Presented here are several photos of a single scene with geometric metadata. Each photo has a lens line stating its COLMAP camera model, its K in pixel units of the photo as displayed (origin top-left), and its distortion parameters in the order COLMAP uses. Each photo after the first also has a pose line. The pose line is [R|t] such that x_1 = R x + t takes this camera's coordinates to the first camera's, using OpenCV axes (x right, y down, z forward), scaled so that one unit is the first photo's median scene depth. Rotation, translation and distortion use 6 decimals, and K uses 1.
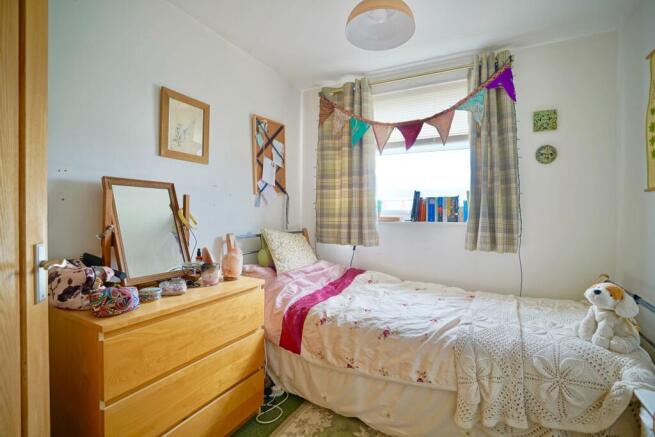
lens RADIAL K [[304.0, 0, 327.5], [0, 304.0, 218.5], [0, 0, 1]] dist [-0.054603, 0.020501]
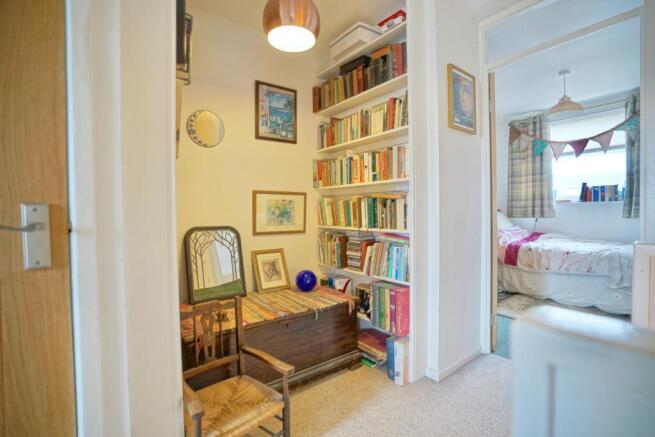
lens RADIAL K [[304.0, 0, 327.5], [0, 304.0, 218.5], [0, 0, 1]] dist [-0.054603, 0.020501]
pose [[0.912664, -0.010369, -0.408579, -0.295222], [0.017646, 0.999746, 0.014044, 0.050684], [0.408330, -0.020028, 0.912615, -0.938076]]
